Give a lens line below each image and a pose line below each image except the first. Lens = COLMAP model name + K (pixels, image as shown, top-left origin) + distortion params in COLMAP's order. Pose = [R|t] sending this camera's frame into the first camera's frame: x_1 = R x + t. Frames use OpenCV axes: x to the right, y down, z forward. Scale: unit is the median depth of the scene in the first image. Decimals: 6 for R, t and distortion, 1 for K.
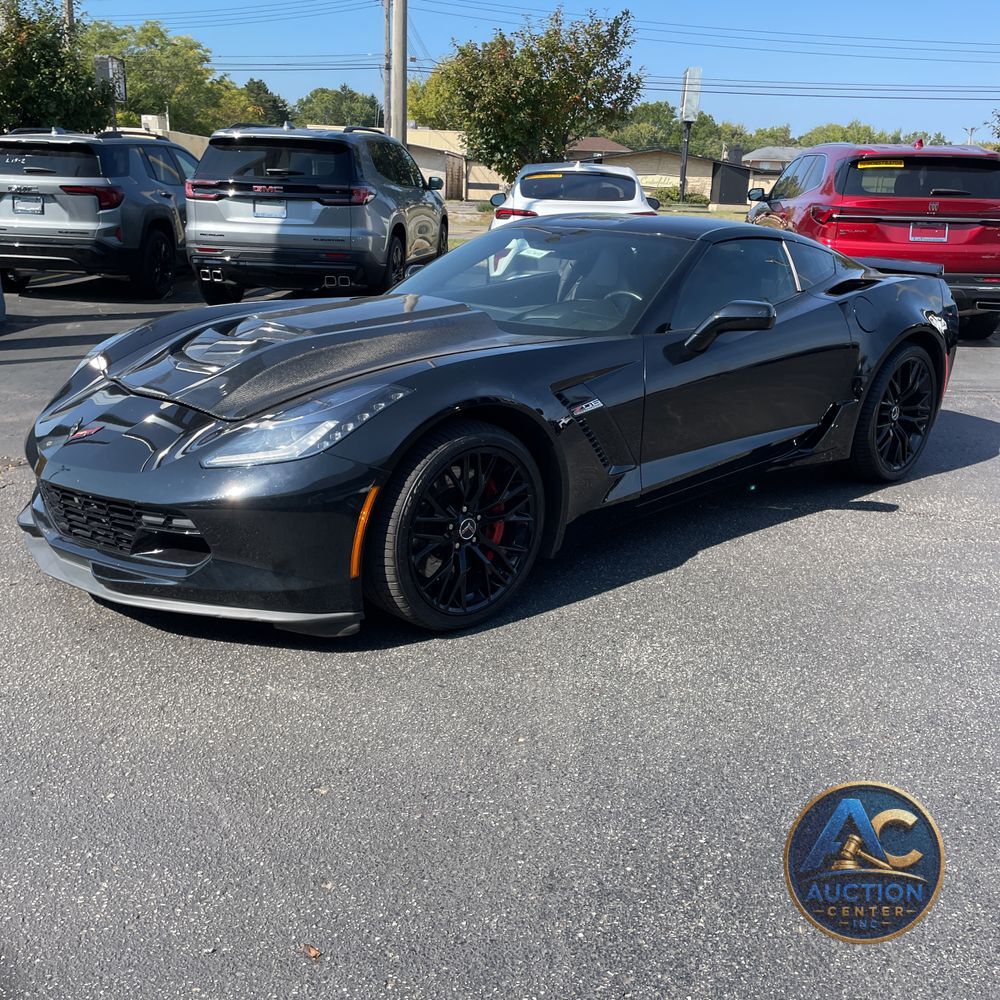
lens RADIAL K [[1009.4, 0, 504.7], [0, 1009.4, 474.6], [0, 0, 1]] dist [0.097746, -0.117073]
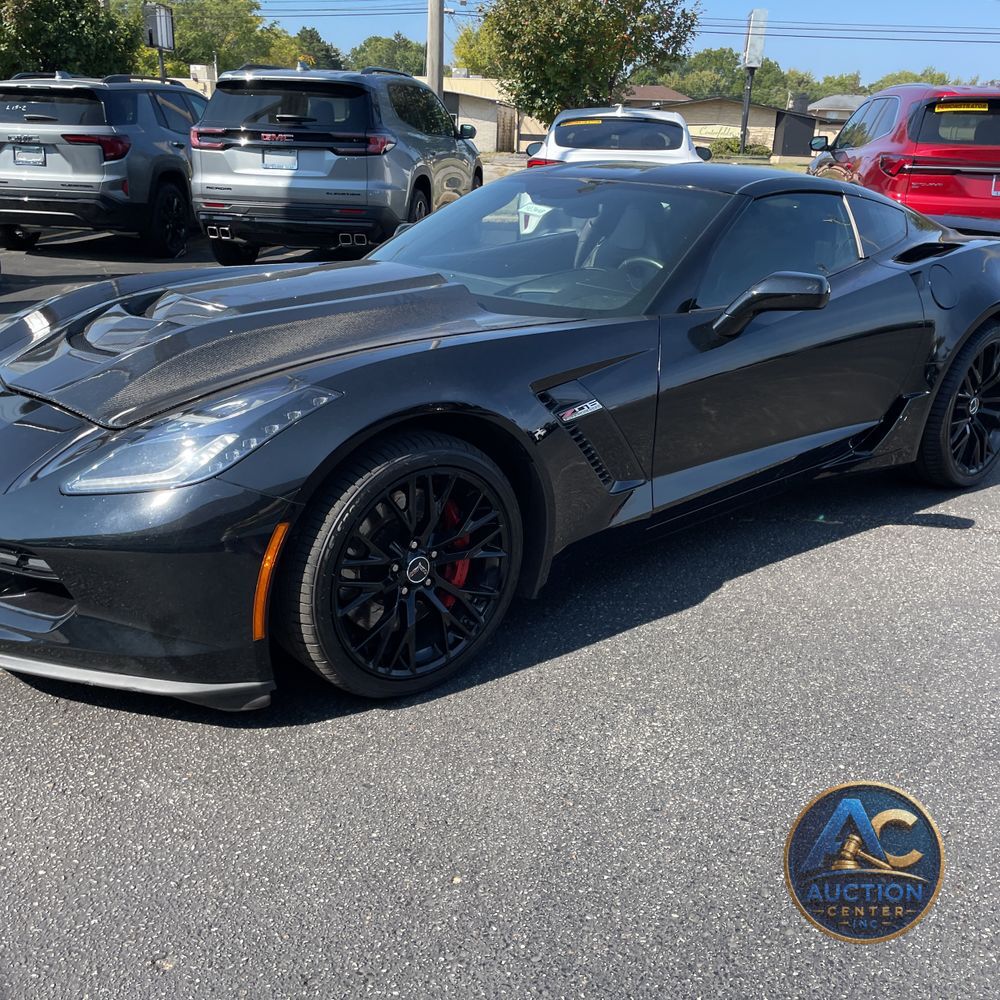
lens RADIAL K [[1010.7, 0, 505.5], [0, 1010.7, 495.8], [0, 0, 1]] dist [0.092364, -0.117563]
pose [[0.998686, 0.015911, -0.048719, 0.047505], [-0.012933, 0.998064, 0.060831, -0.036190], [0.049592, -0.060121, 0.996958, 0.158352]]
